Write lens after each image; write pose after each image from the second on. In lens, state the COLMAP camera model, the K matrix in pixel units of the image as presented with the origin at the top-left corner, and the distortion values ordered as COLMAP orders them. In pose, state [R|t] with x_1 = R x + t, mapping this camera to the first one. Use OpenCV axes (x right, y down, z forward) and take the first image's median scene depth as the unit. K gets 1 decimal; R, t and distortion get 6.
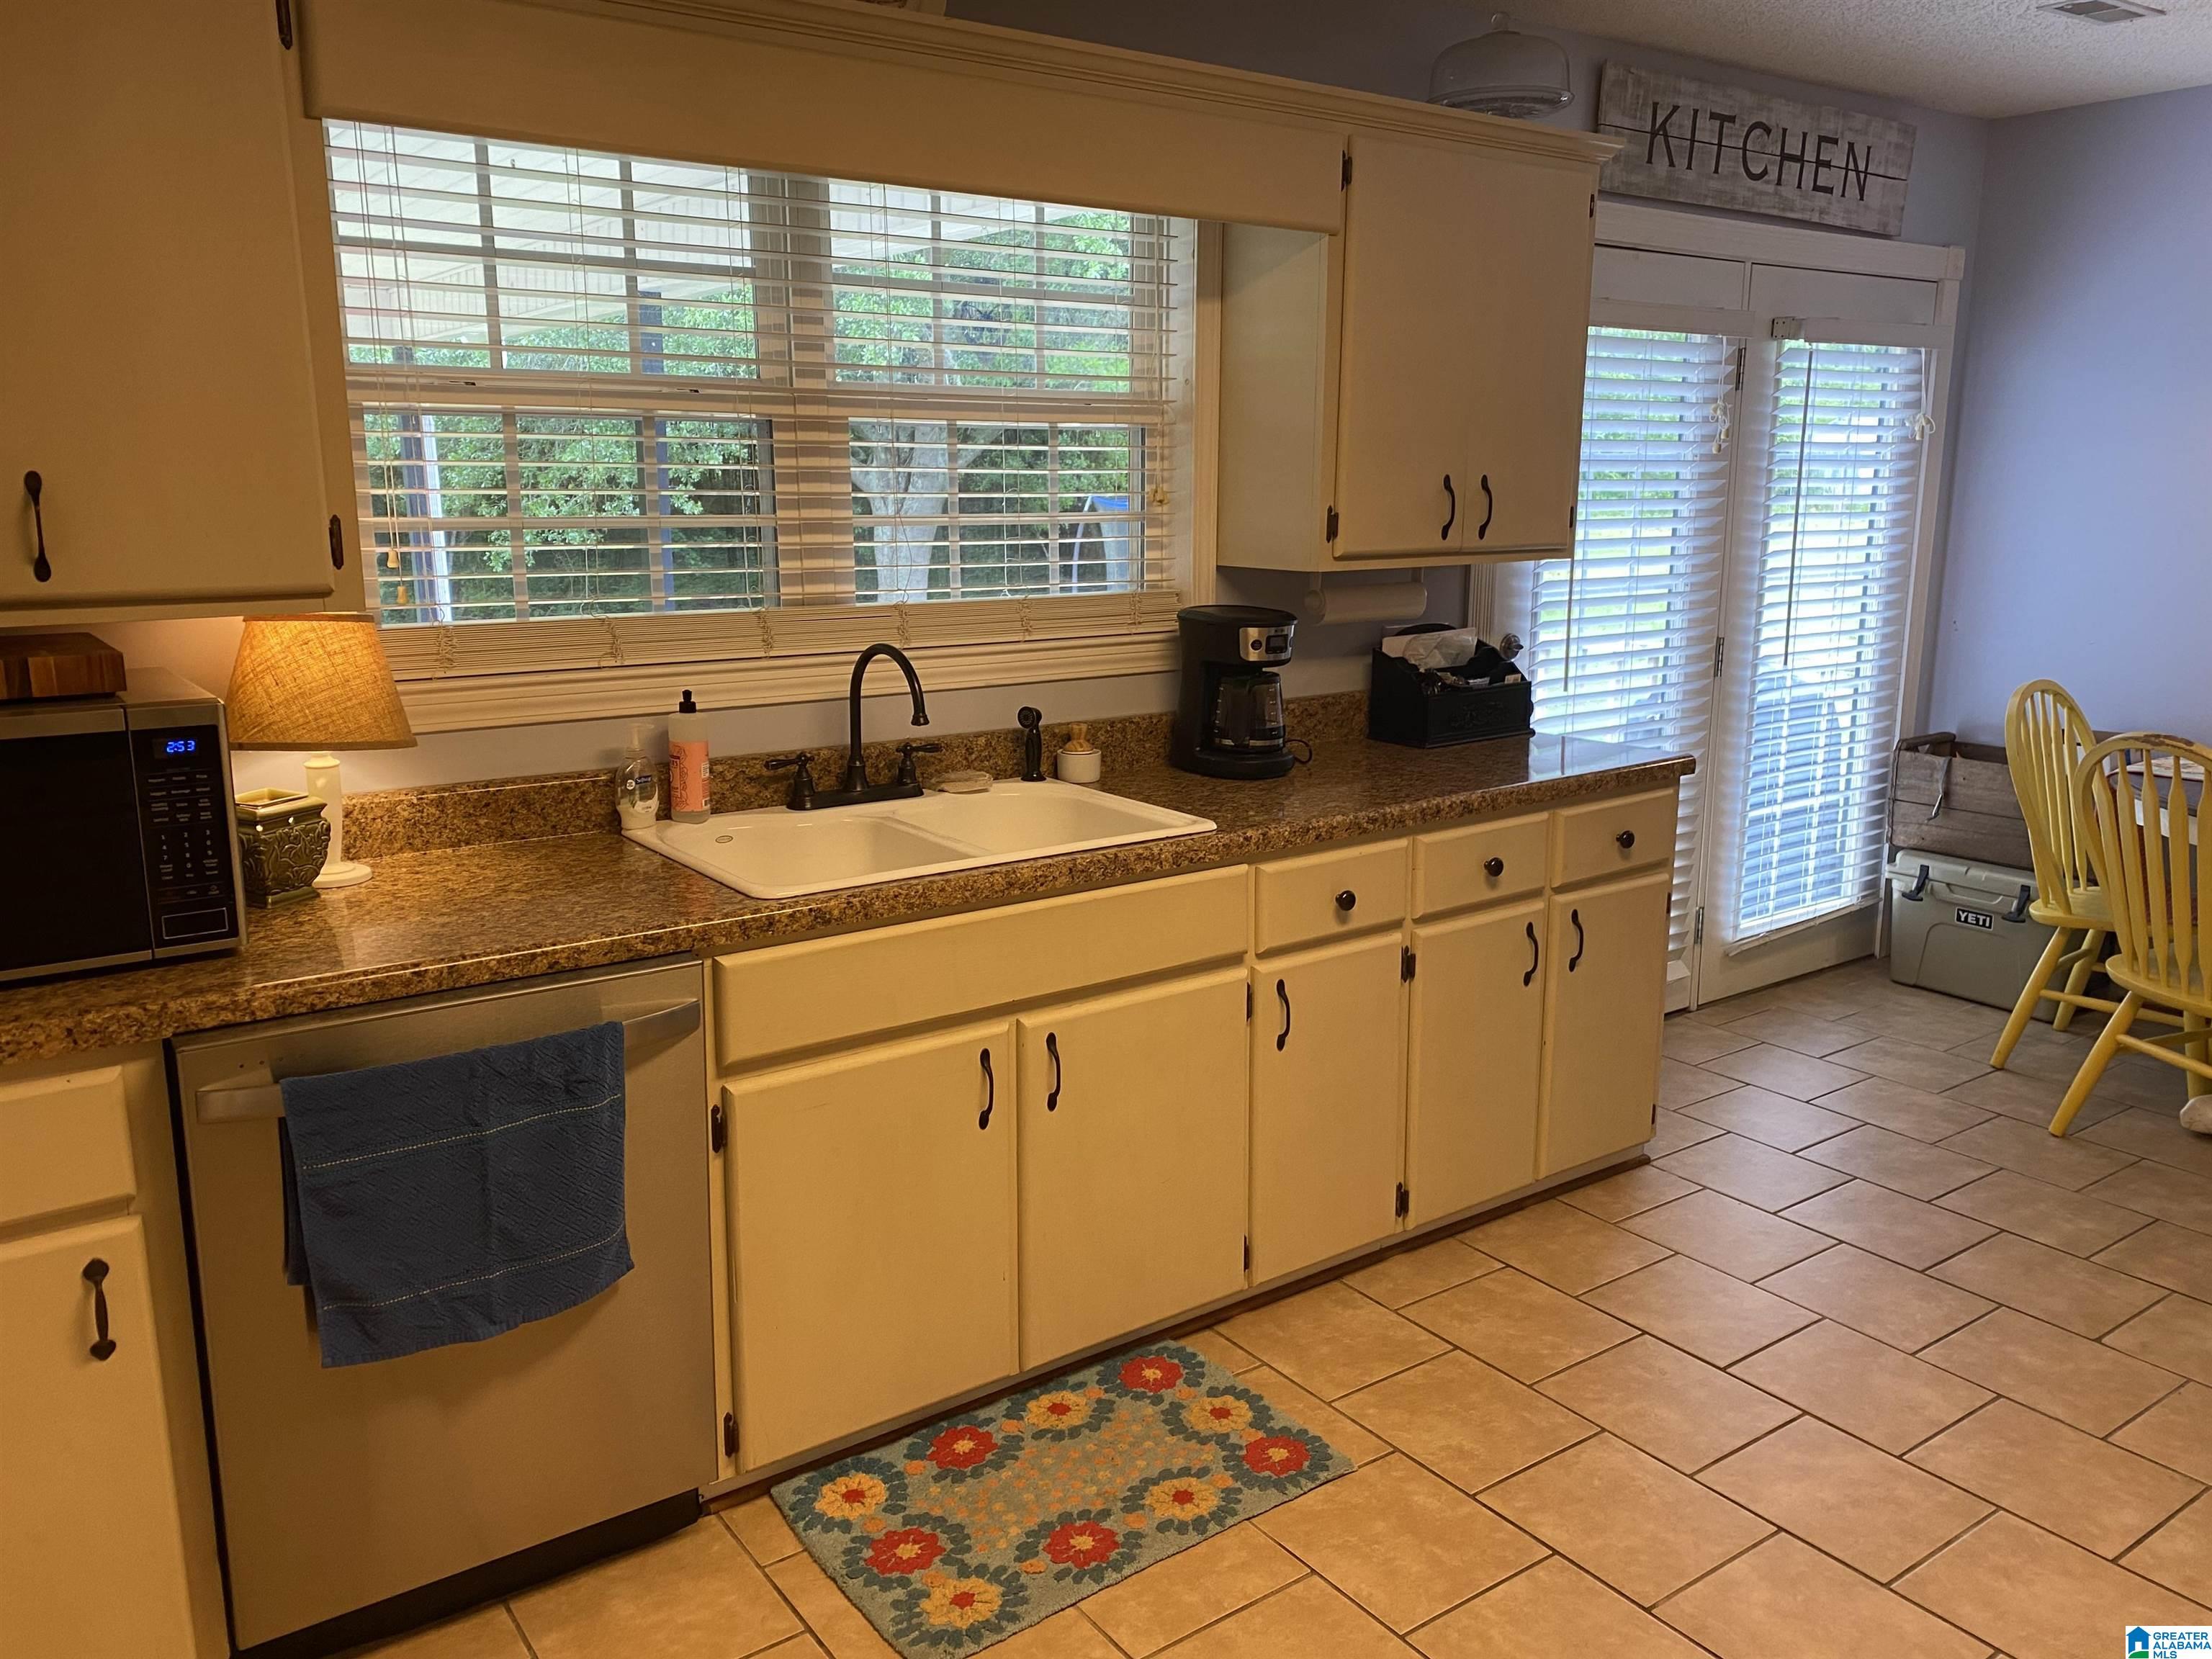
lens RADIAL K [[1670.3, 0, 1086.1], [0, 1670.3, 840.9], [0, 0, 1]] dist [0.036023, -0.020364]
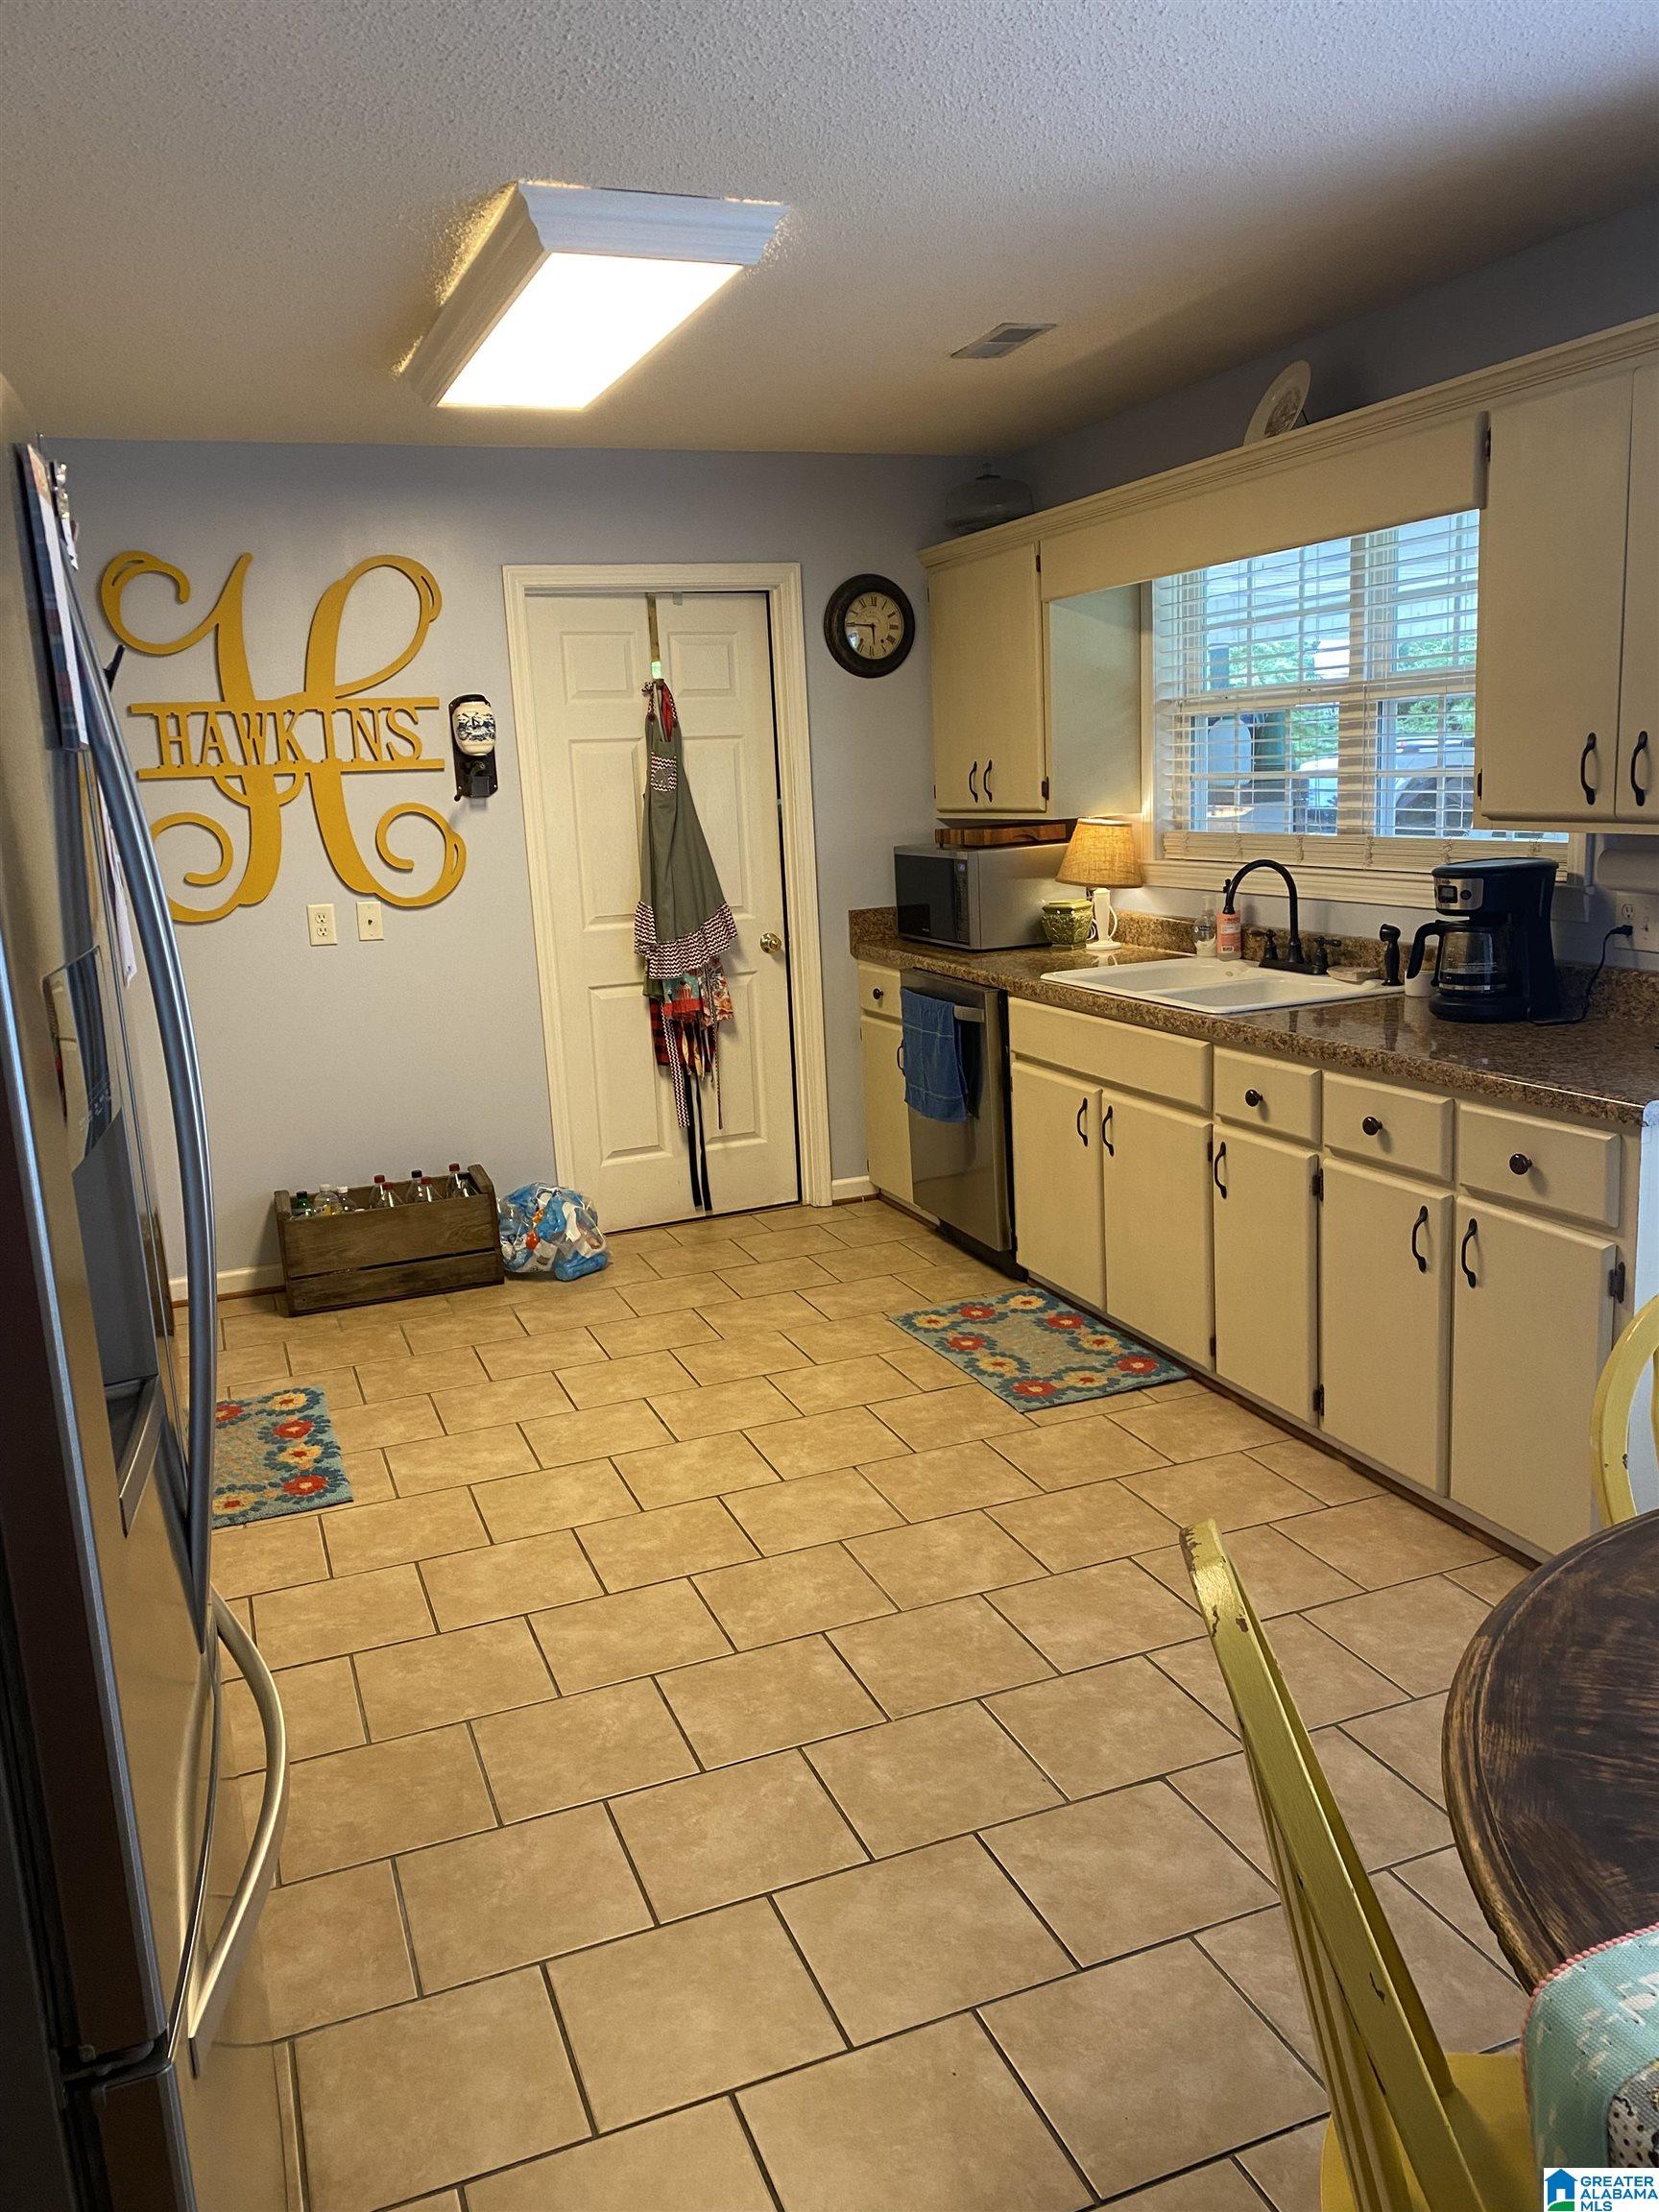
lens RADIAL K [[1670.3, 0, 826.4], [0, 1670.3, 1097.7], [0, 0, 1]] dist [0.036023, -0.020364]
pose [[-0.254618, 0.204418, -0.945189, 1.380773], [-0.148719, 0.957499, 0.247142, -0.218698], [0.955538, 0.203494, -0.213396, 0.955214]]
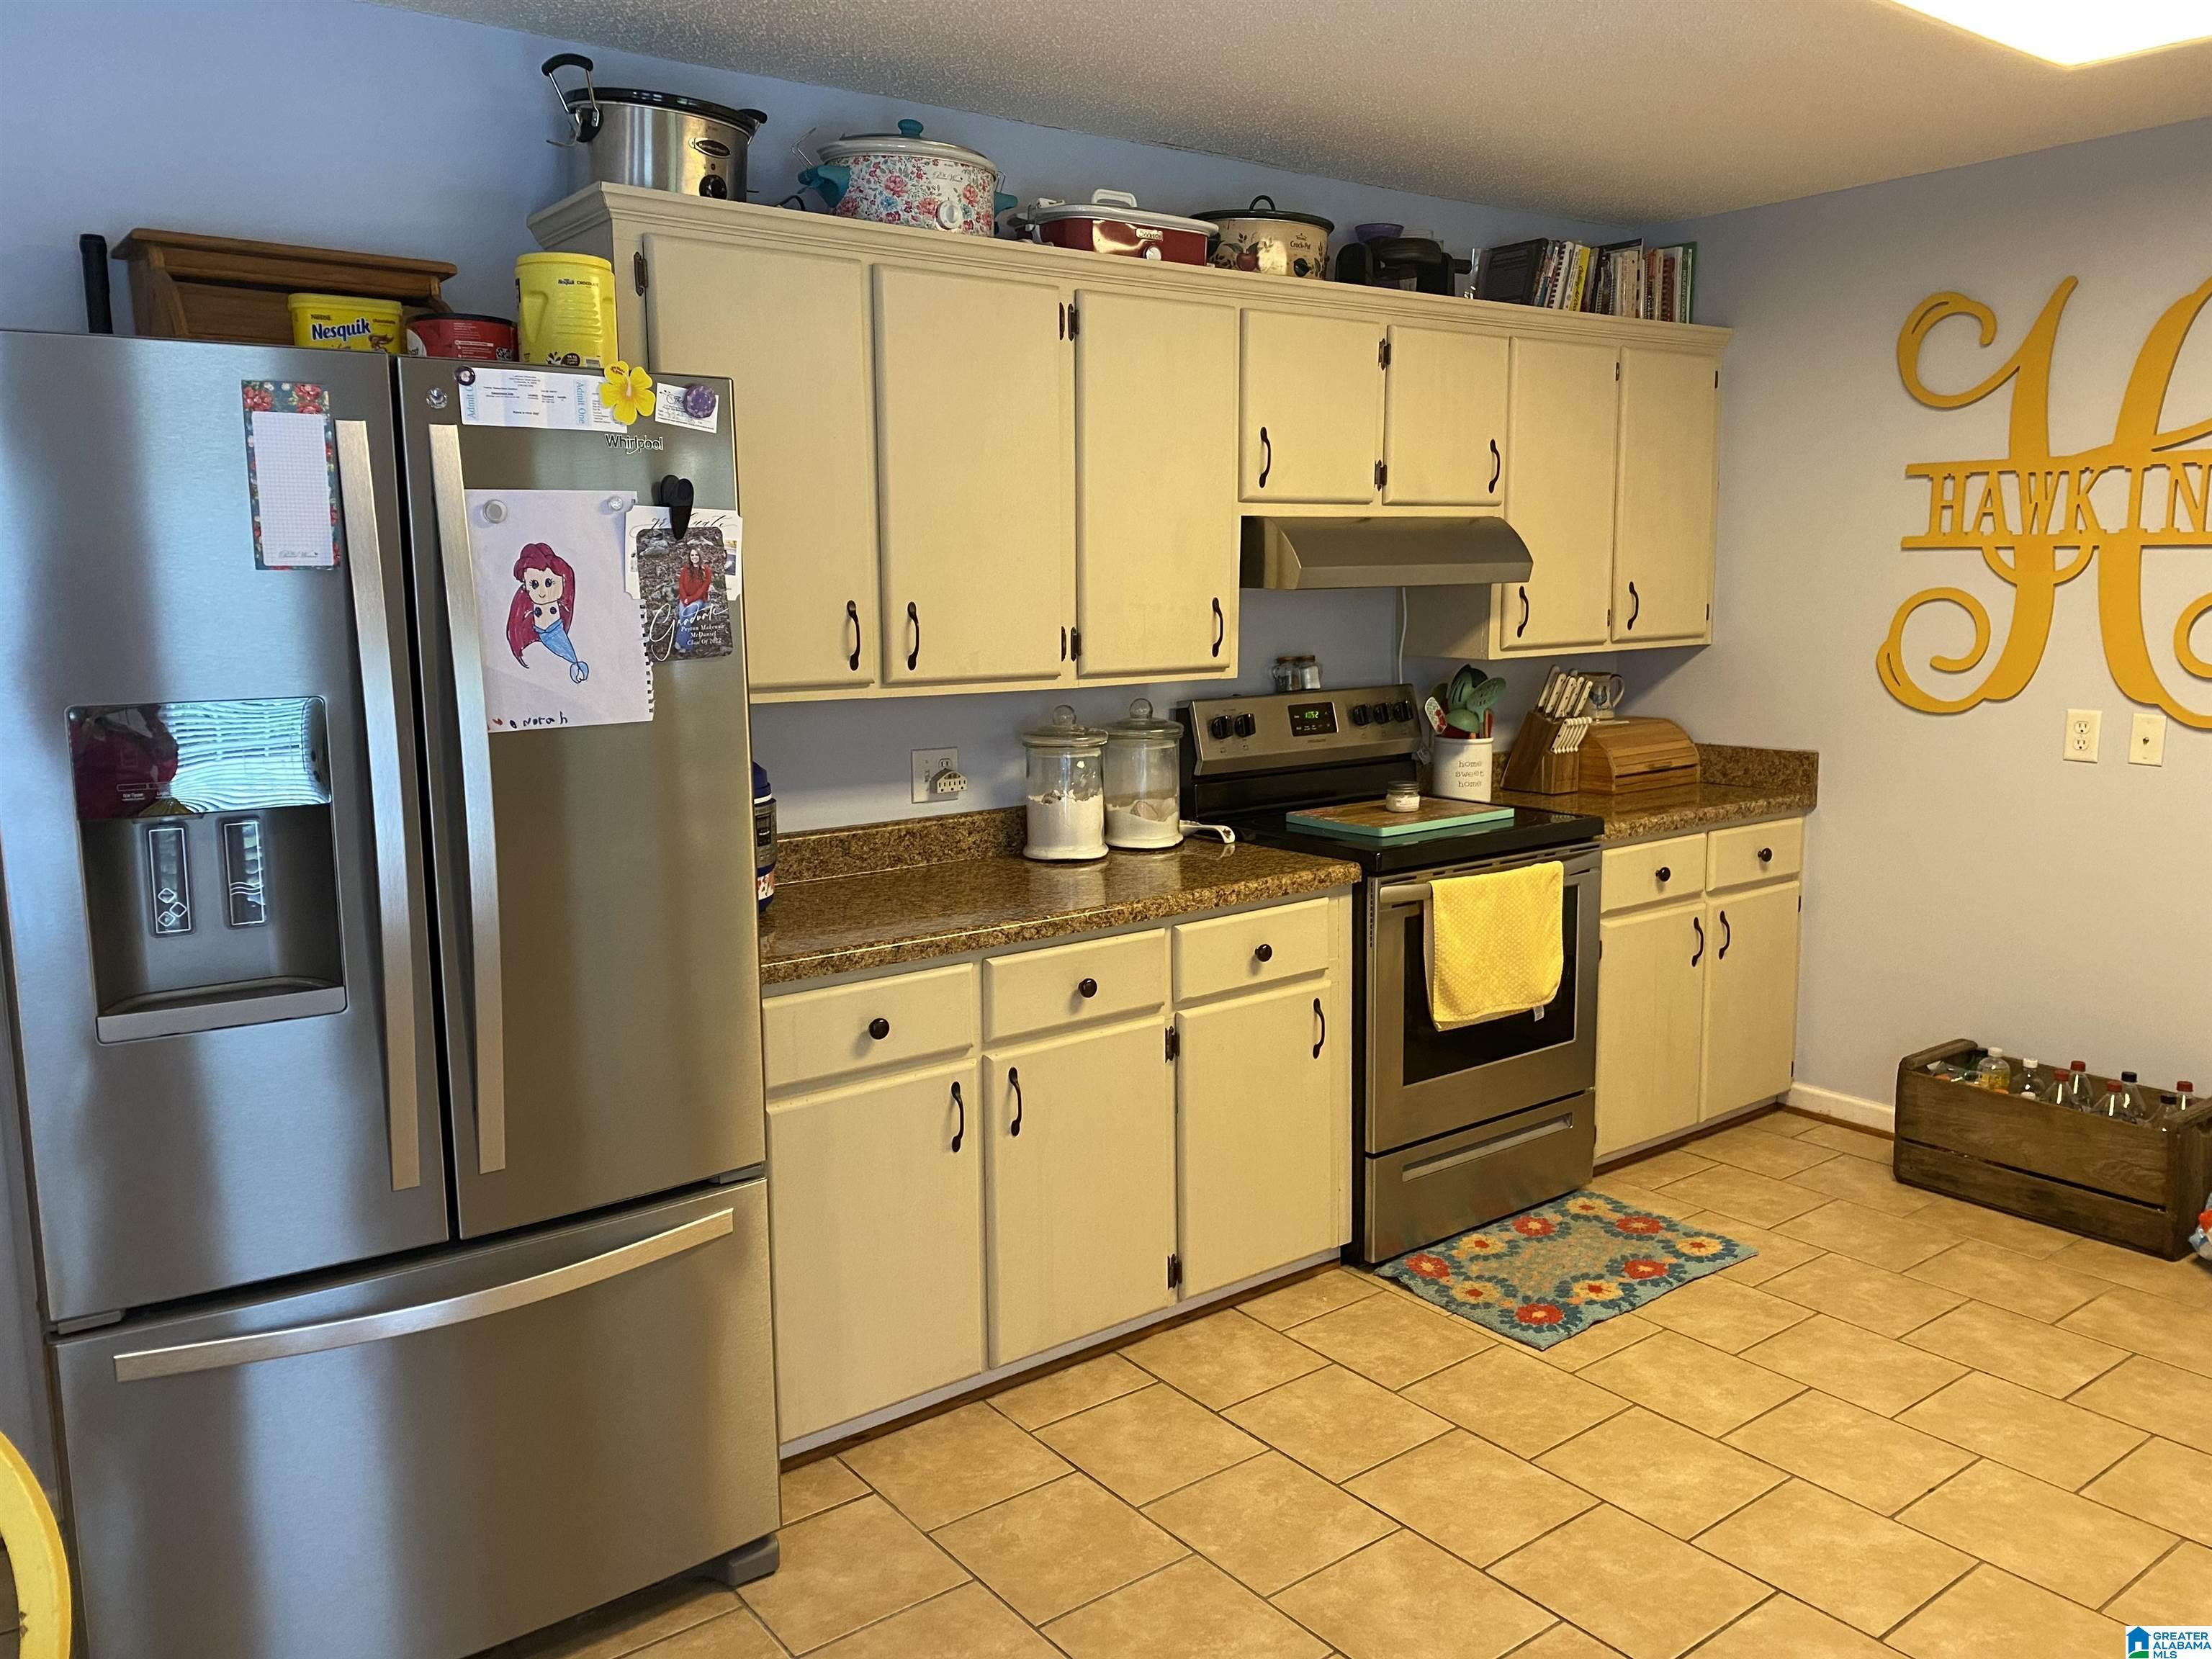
lens RADIAL K [[1670.3, 0, 1098.7], [0, 1670.3, 817.2], [0, 0, 1]] dist [0.036023, -0.020364]
pose [[-0.999457, 0.021268, -0.025157, 0.691195], [0.011064, 0.936019, 0.351776, -0.316102], [0.031029, 0.351307, -0.935746, 1.340202]]
